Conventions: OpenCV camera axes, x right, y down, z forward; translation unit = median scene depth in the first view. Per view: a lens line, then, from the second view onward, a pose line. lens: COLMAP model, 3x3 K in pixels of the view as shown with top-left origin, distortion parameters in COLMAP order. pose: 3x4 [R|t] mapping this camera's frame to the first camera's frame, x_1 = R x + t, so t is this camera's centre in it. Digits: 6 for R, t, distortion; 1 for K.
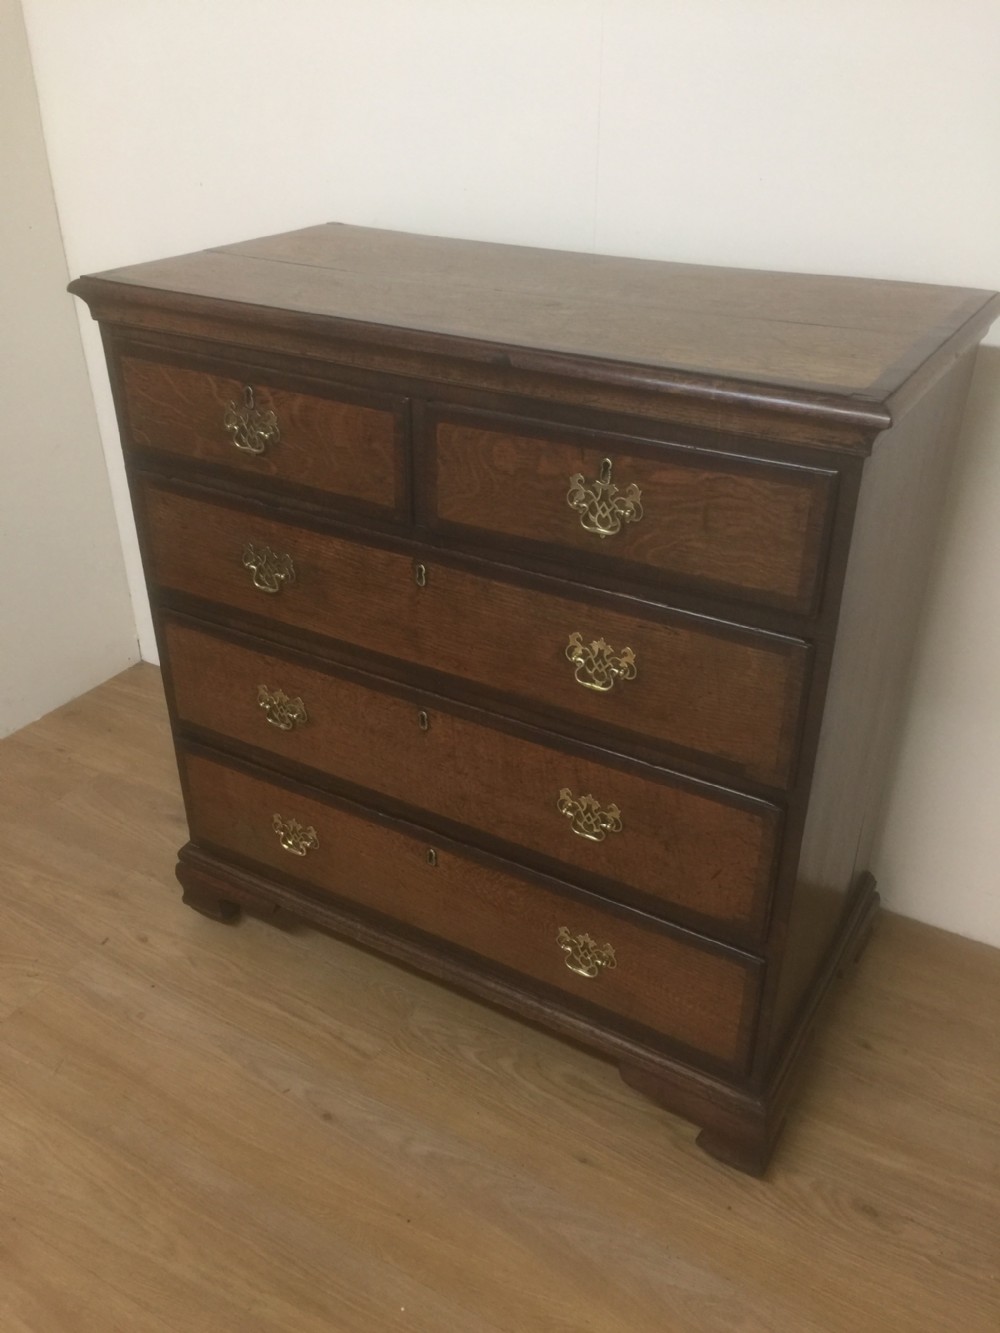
lens RADIAL K [[1140.6, 0, 499.4], [0, 1140.6, 663.4], [0, 0, 1]] dist [0.086244, -0.119074]
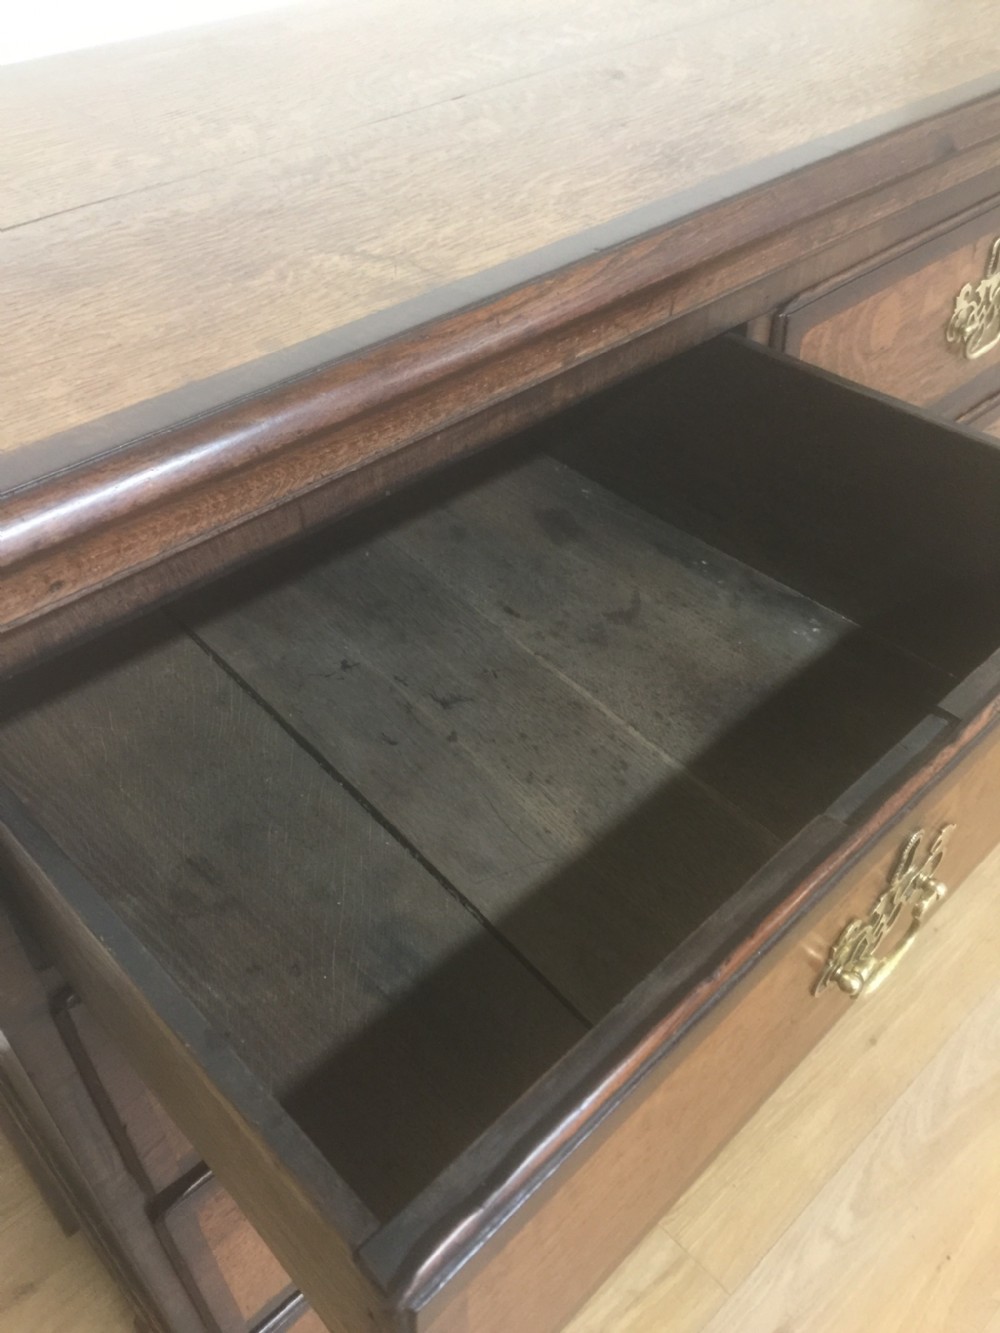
lens RADIAL K [[1140.6, 0, 502.1], [0, 1140.6, 663.6], [0, 0, 1]] dist [0.086244, -0.119074]
pose [[0.287172, -0.639036, 0.713558, -0.513913], [0.491119, 0.737798, 0.463094, -0.374787], [-0.822396, 0.217454, 0.525717, 0.796039]]
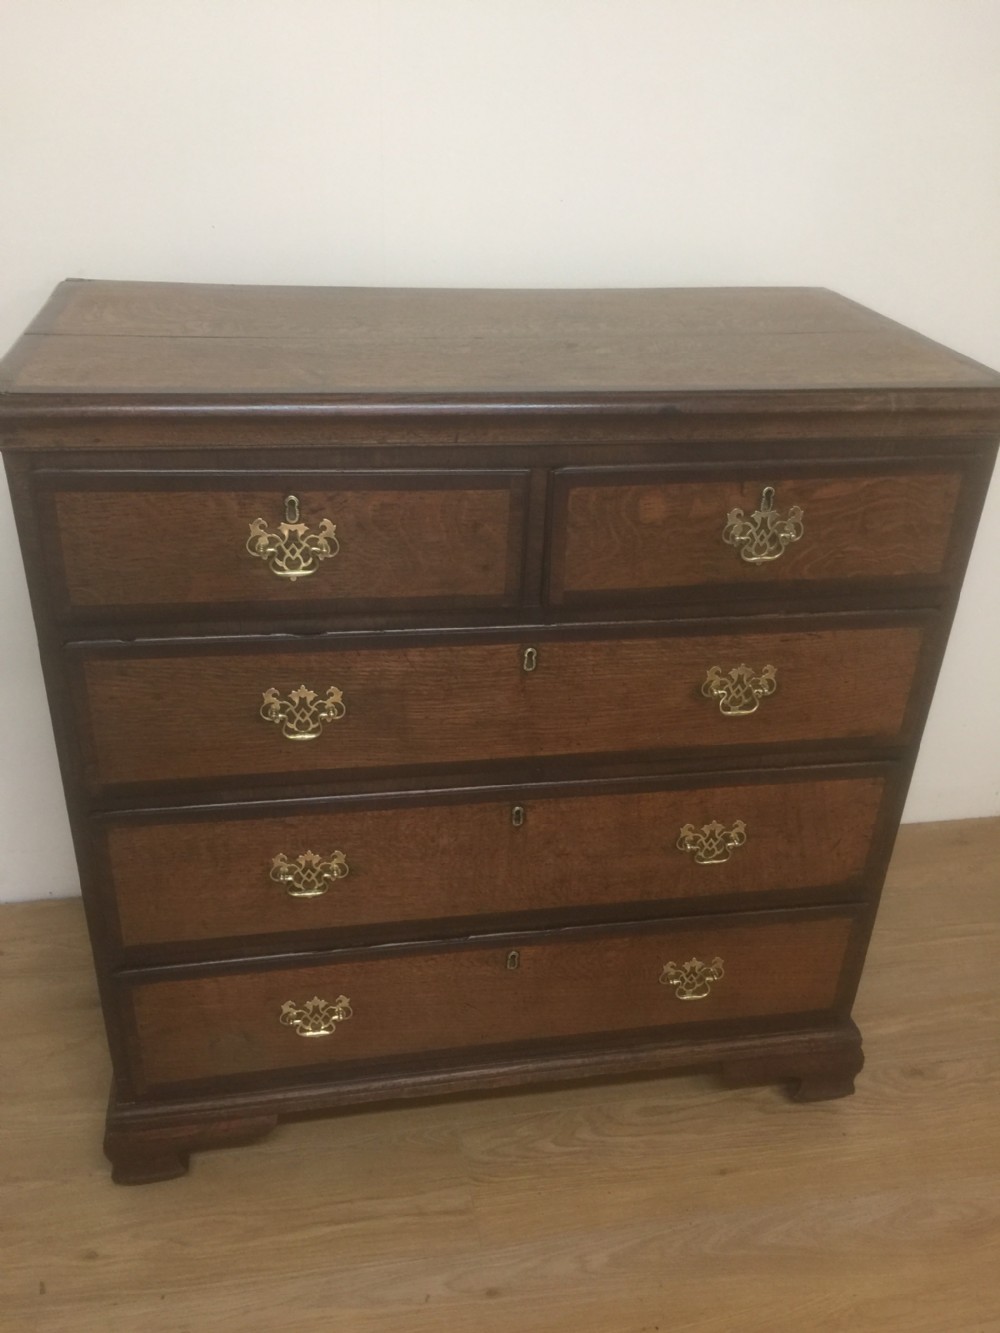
lens RADIAL K [[1140.6, 0, 501.7], [0, 1140.6, 665.8], [0, 0, 1]] dist [0.086244, -0.119074]
pose [[0.755291, -0.289203, 0.588130, -0.610183], [0.288133, 0.952525, 0.098360, -0.166102], [-0.588655, 0.095169, 0.802763, 0.292405]]
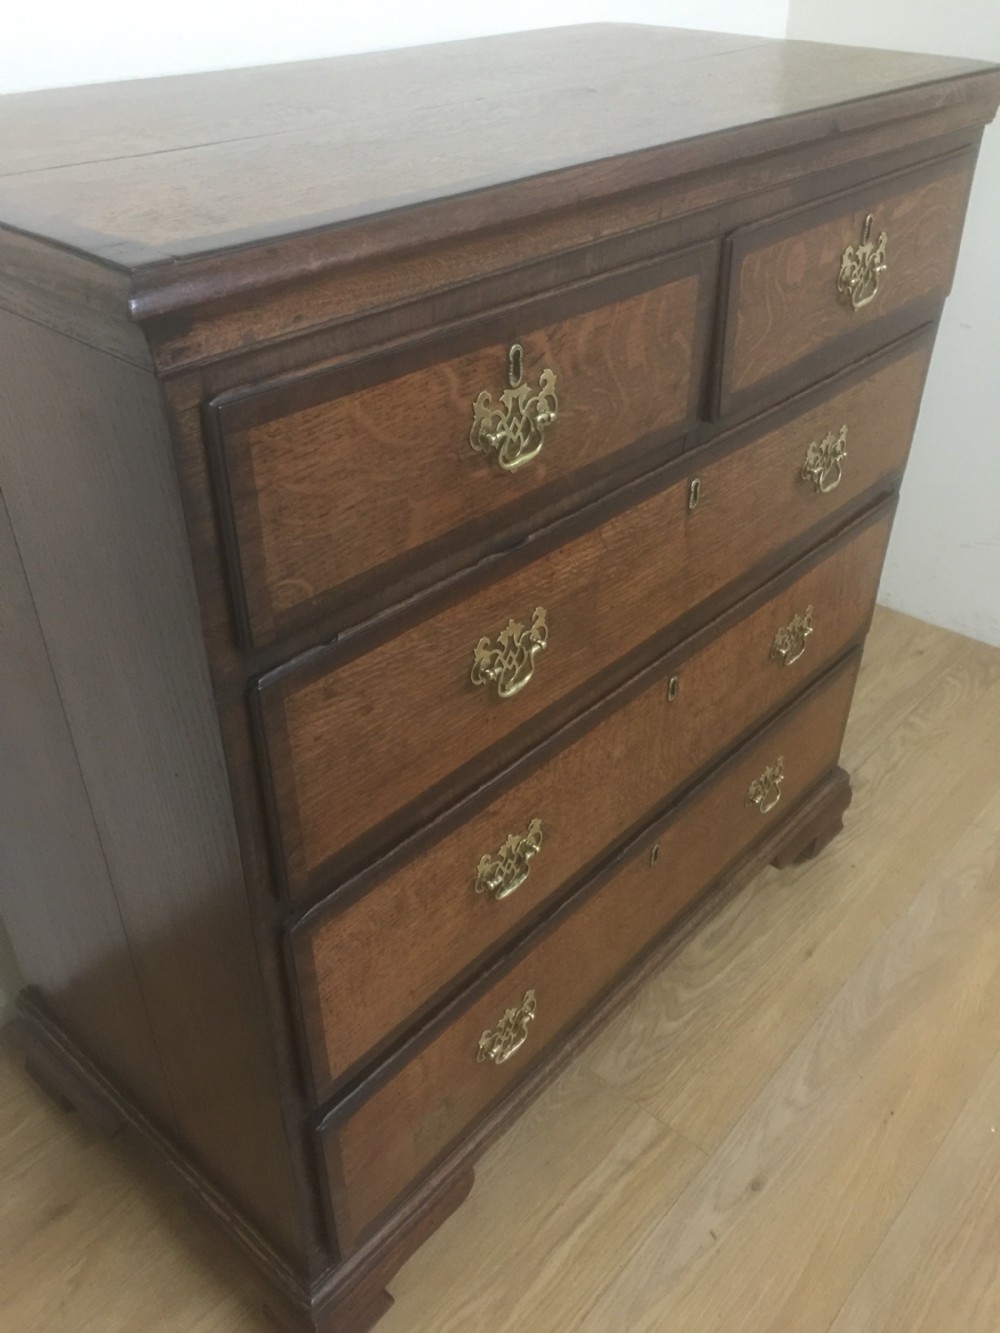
lens RADIAL K [[1140.6, 0, 511.8], [0, 1140.6, 664.5], [0, 0, 1]] dist [0.086244, -0.119074]
pose [[0.181164, -0.553407, 0.812970, -0.737455], [0.474770, 0.773155, 0.420505, -0.352511], [-0.861262, 0.309793, 0.402809, 0.835471]]
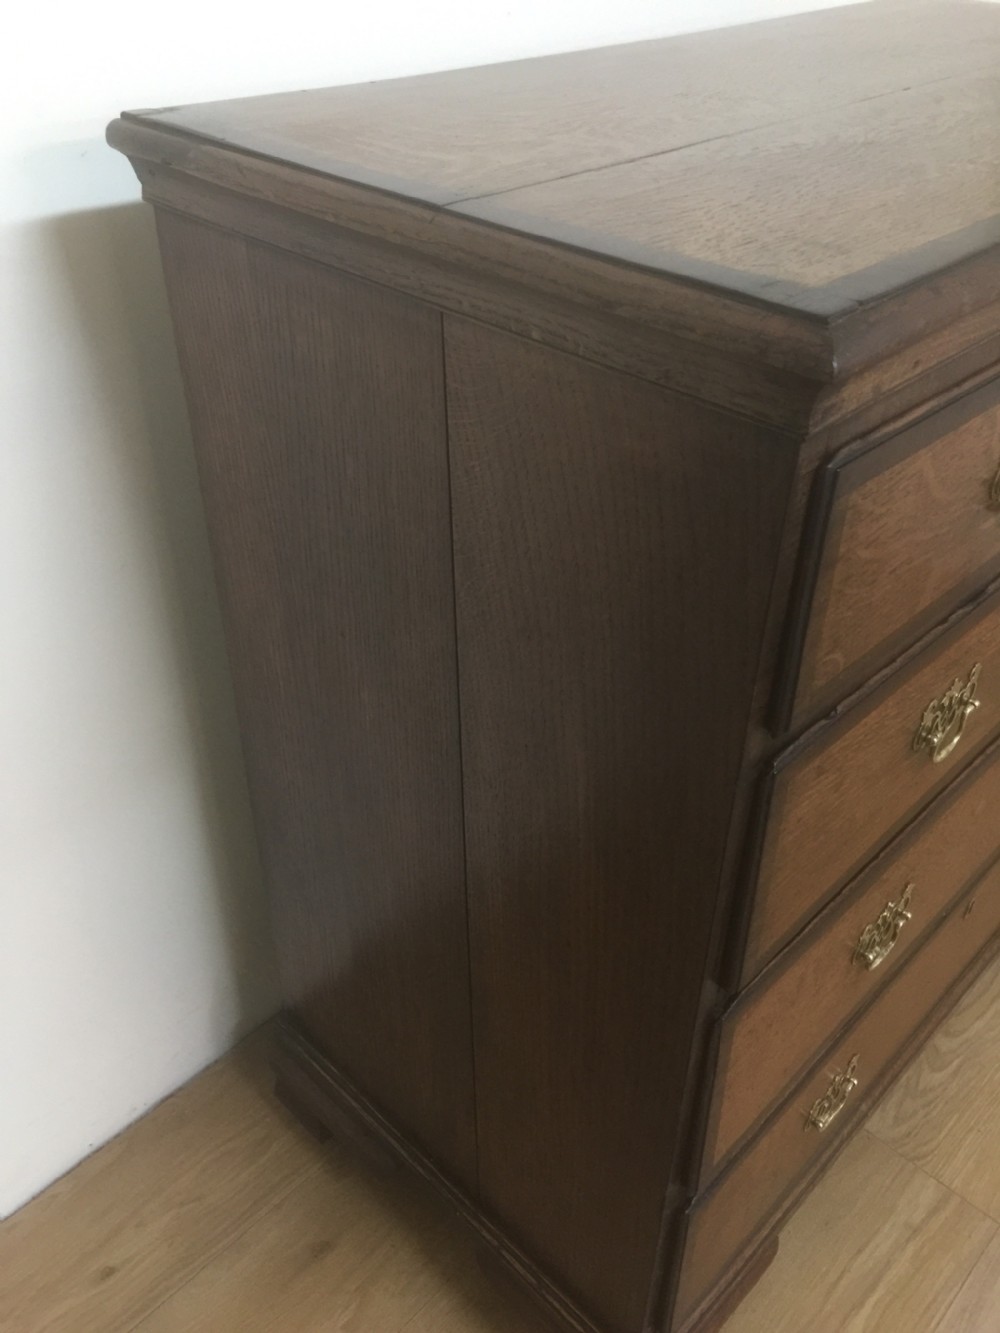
lens RADIAL K [[1140.6, 0, 501.6], [0, 1140.6, 662.2], [0, 0, 1]] dist [0.086244, -0.119074]
pose [[0.233656, -0.567087, 0.789821, -0.707668], [0.468712, 0.777387, 0.419498, -0.454512], [-0.851888, 0.272180, 0.447442, 1.014128]]
